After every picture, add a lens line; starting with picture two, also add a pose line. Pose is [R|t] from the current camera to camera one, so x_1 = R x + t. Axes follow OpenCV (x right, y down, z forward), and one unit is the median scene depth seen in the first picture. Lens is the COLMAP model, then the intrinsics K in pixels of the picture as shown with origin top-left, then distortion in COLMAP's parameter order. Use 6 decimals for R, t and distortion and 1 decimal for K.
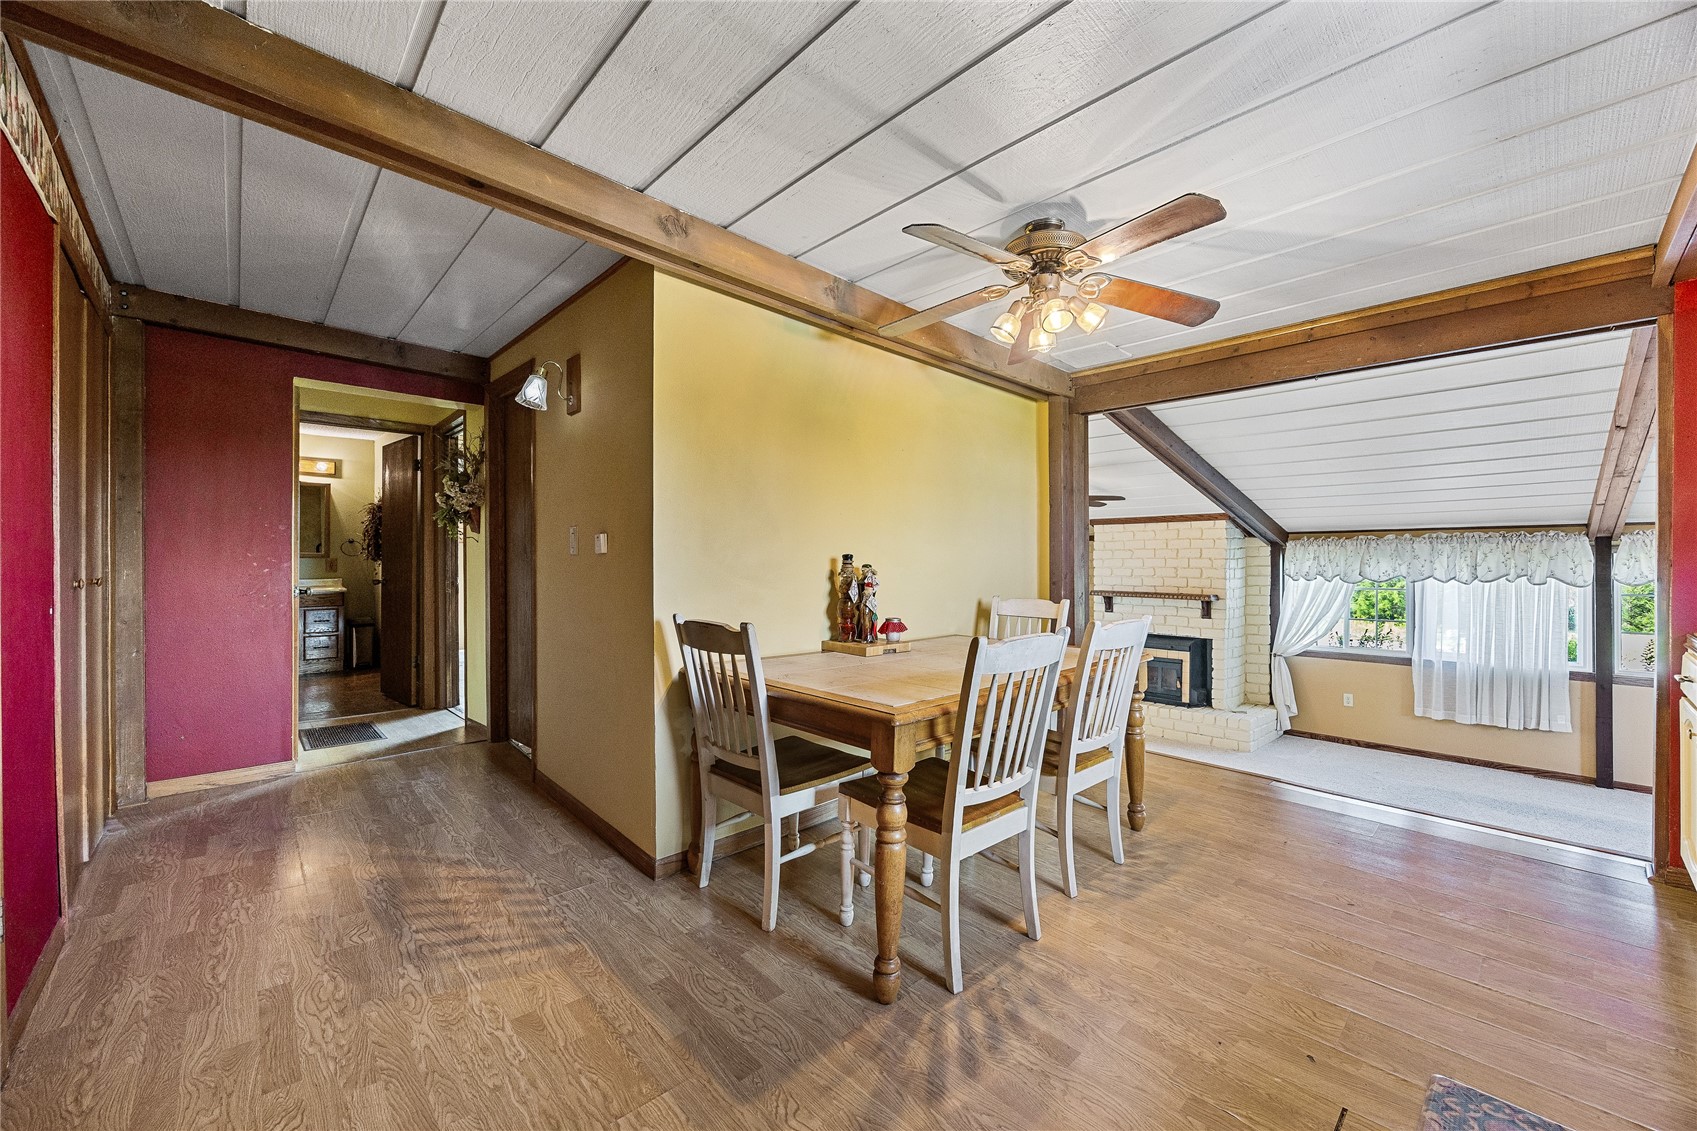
lens RADIAL K [[649.3, 0, 853.5], [0, 649.3, 559.1], [0, 0, 1]] dist [-0.003439, 0.000142]
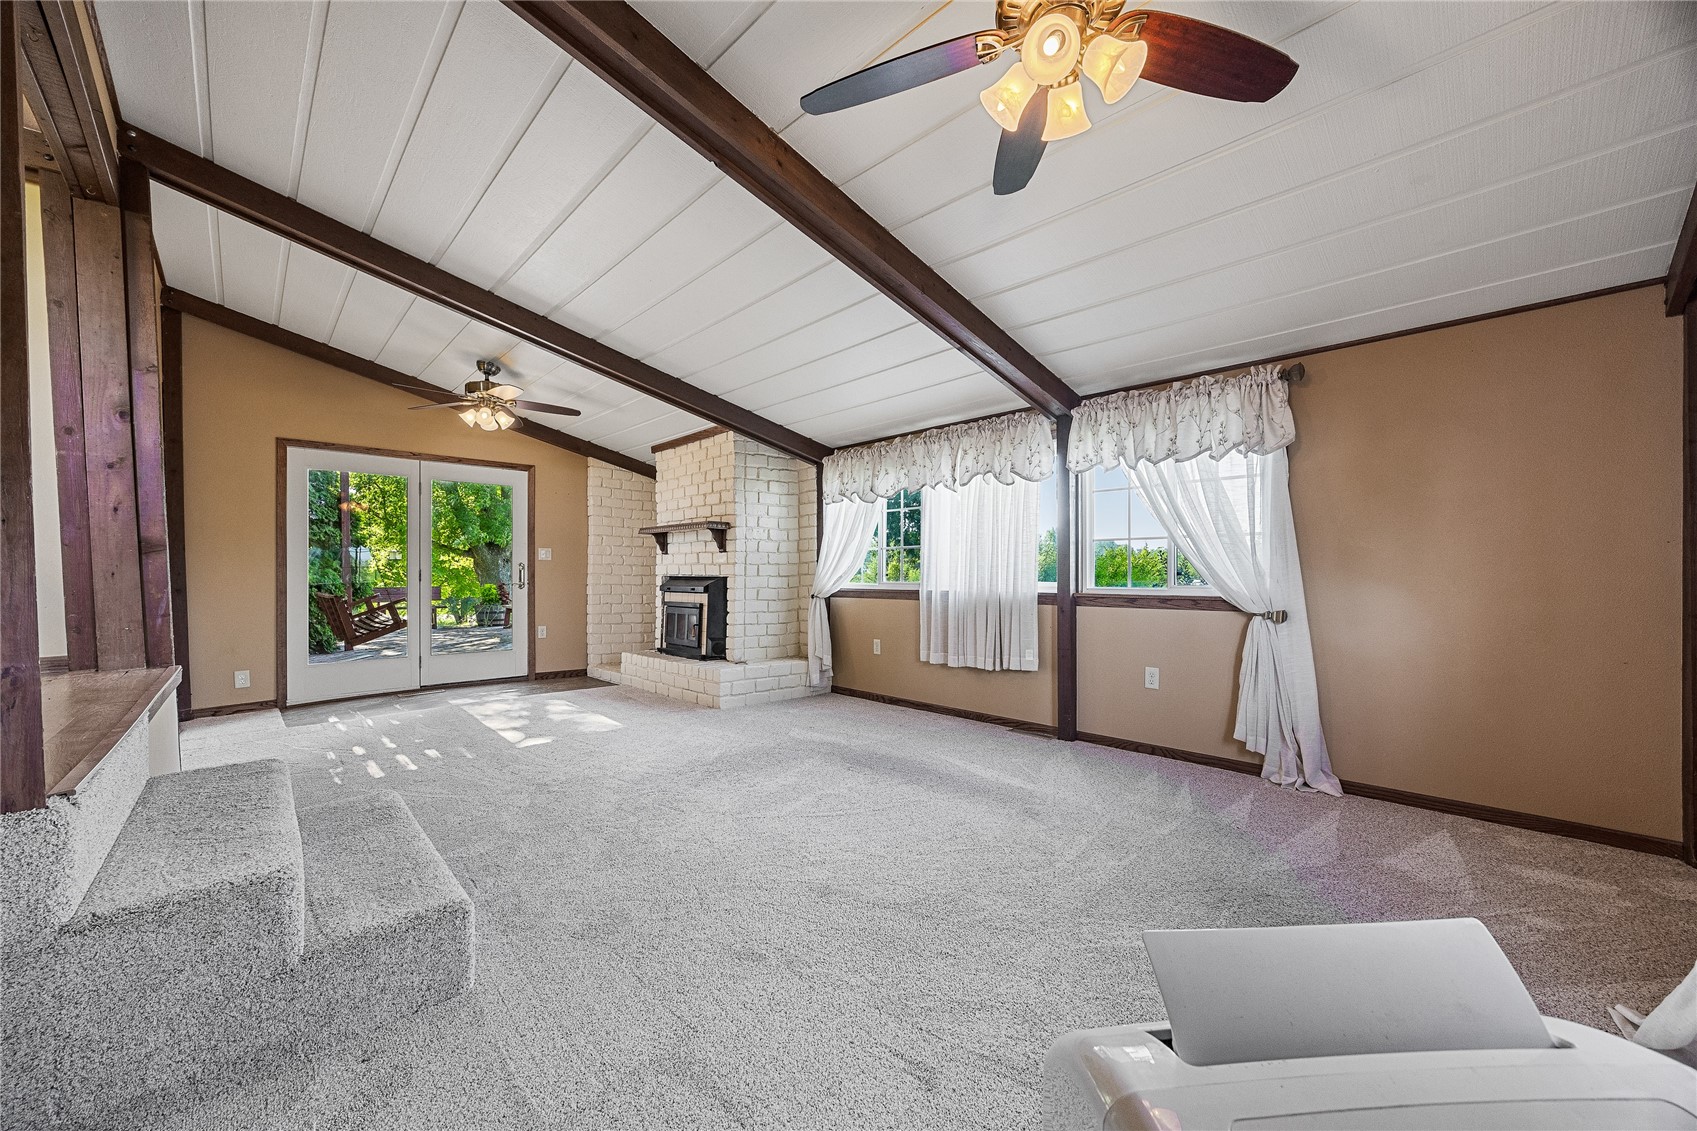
lens RADIAL K [[649.3, 0, 842.8], [0, 649.3, 571.9], [0, 0, 1]] dist [-0.003439, 0.000142]
pose [[0.999933, -0.010467, -0.005032, 0.776771], [0.010513, 0.999902, 0.009290, 0.122532], [0.004934, -0.009342, 0.999944, 0.194667]]
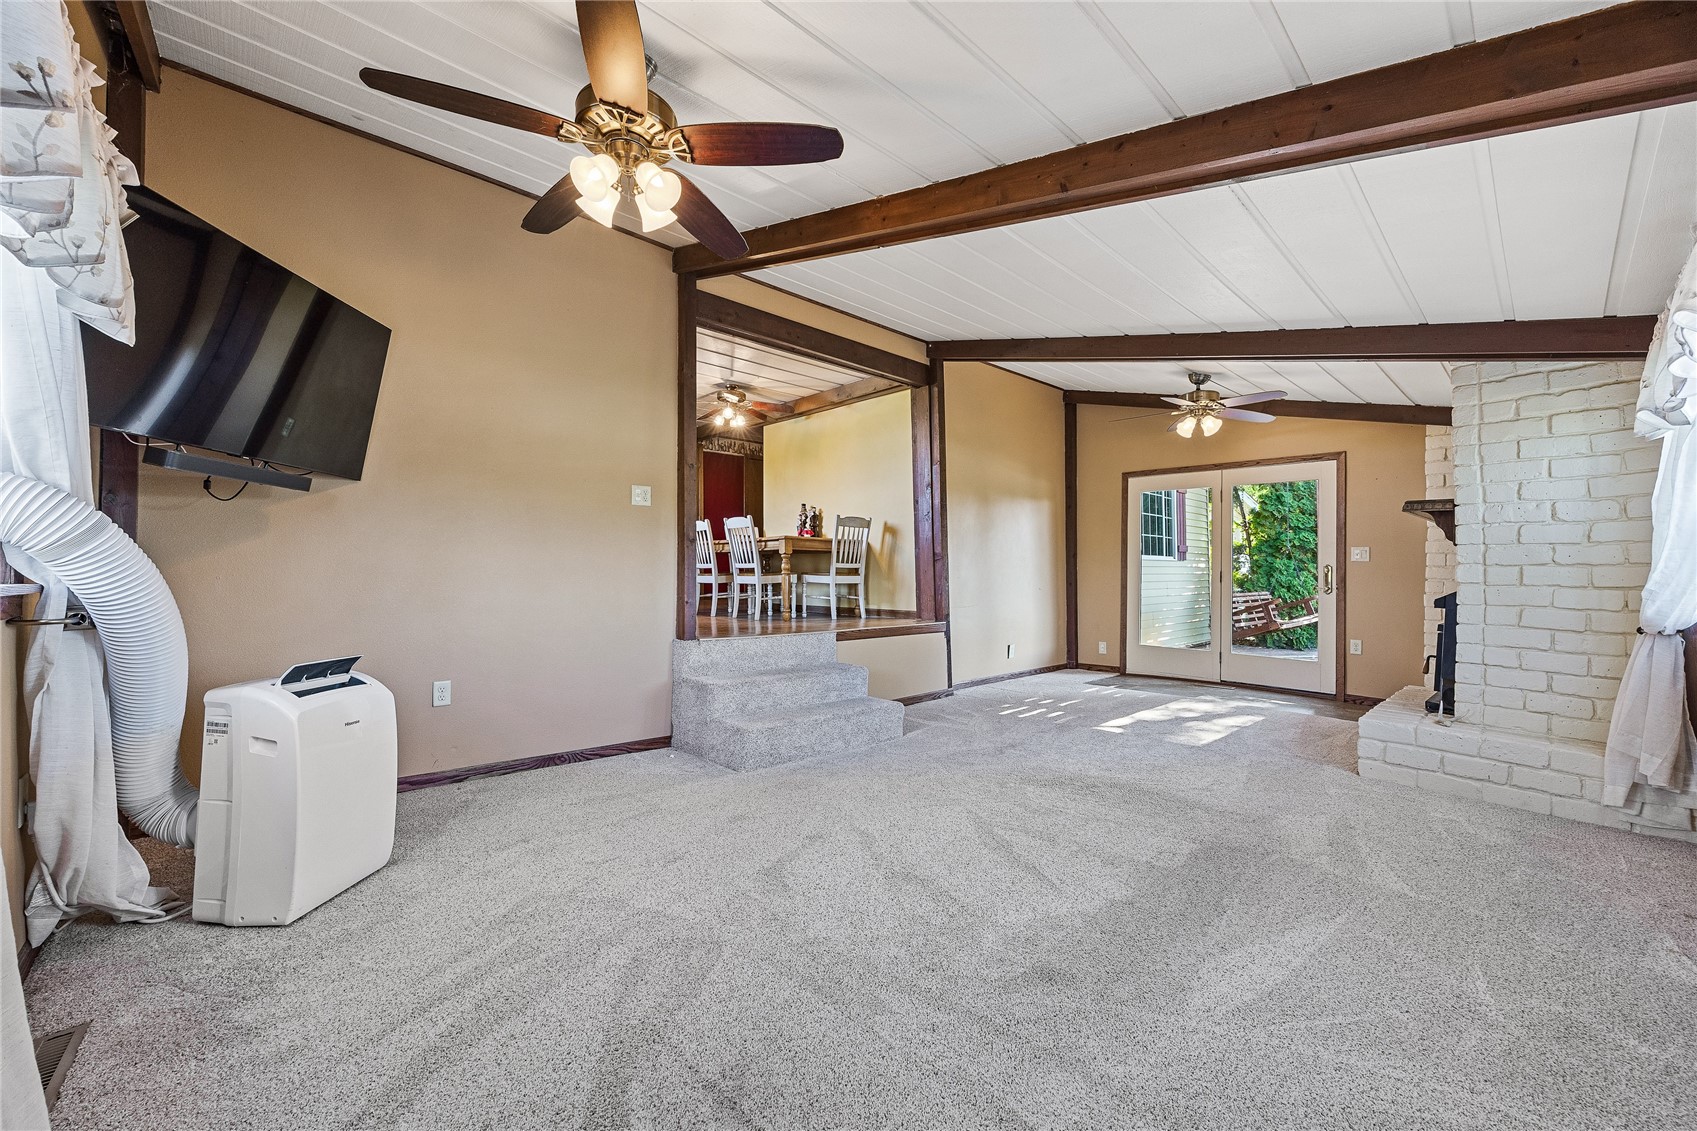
lens RADIAL K [[649.3, 0, 846.5], [0, 649.3, 551.8], [0, 0, 1]] dist [-0.003439, 0.000142]
pose [[-0.013404, -0.035360, -0.999285, 1.191564], [-0.004843, 0.999365, -0.035298, 0.129621], [0.999898, 0.004366, -0.013566, 0.573469]]
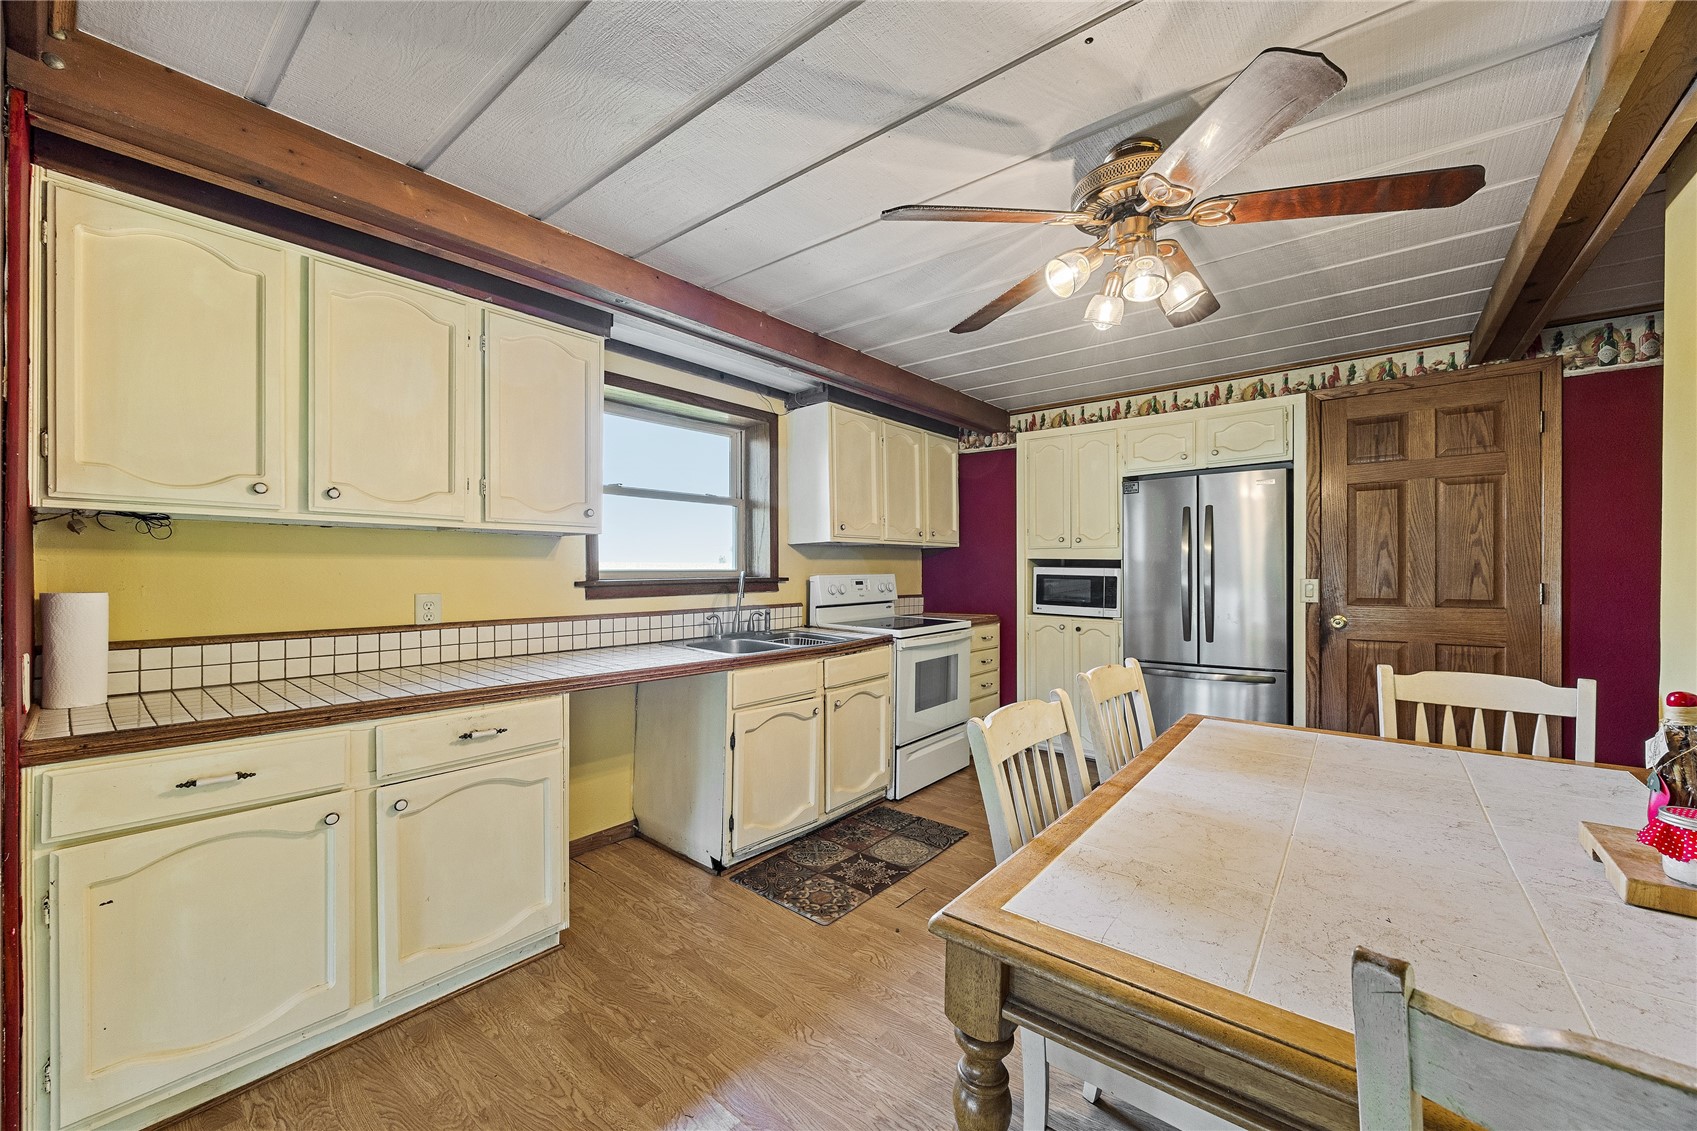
lens RADIAL K [[649.3, 0, 862.8], [0, 649.3, 572.3], [0, 0, 1]] dist [-0.003439, 0.000142]
pose [[-0.991215, -0.007908, -0.132025, 0.248623], [-0.008907, 0.999936, 0.006978, -0.015391], [0.131961, 0.008092, -0.991222, 0.619894]]
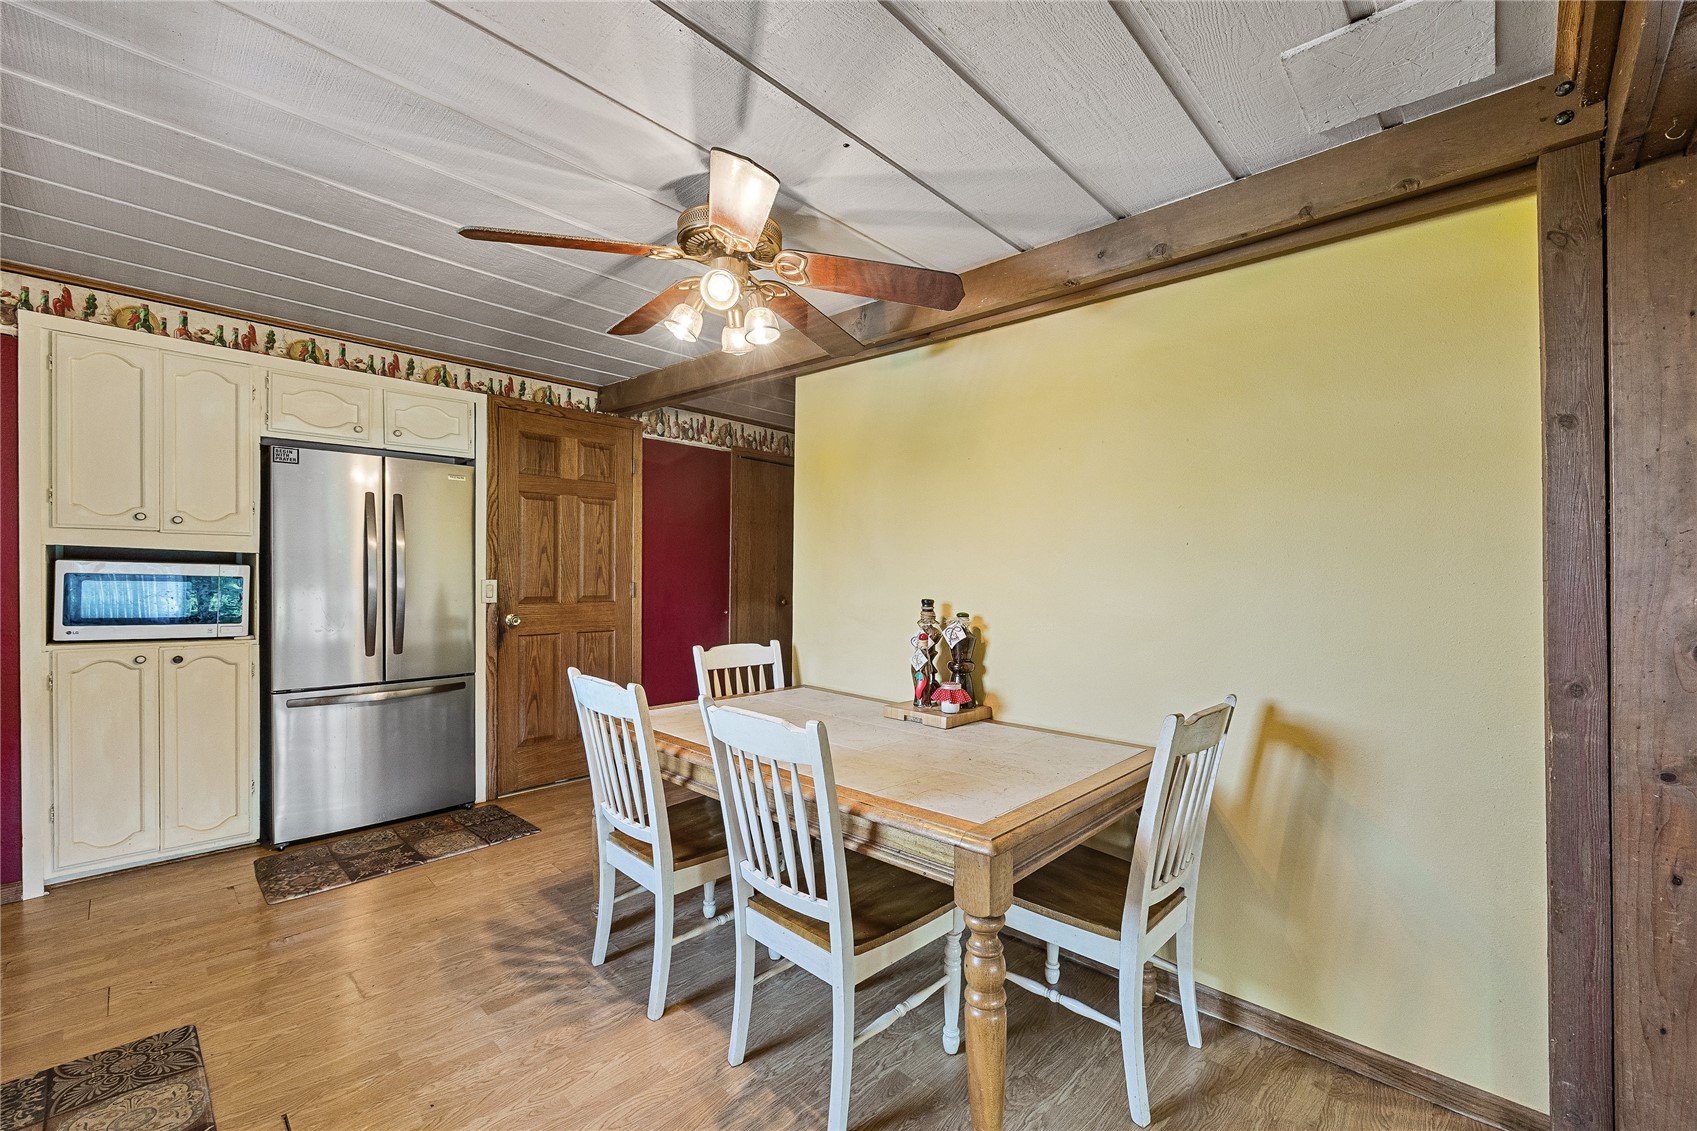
lens RADIAL K [[713.3, 0, 871.6], [0, 713.3, 580.0], [0, 0, 1]] dist [-0.001042, 0.000290]
pose [[0.061168, -0.000497, -0.998127, 0.436501], [-0.019093, 0.999816, -0.001668, -0.014310], [0.997945, 0.019159, 0.061147, 0.410741]]
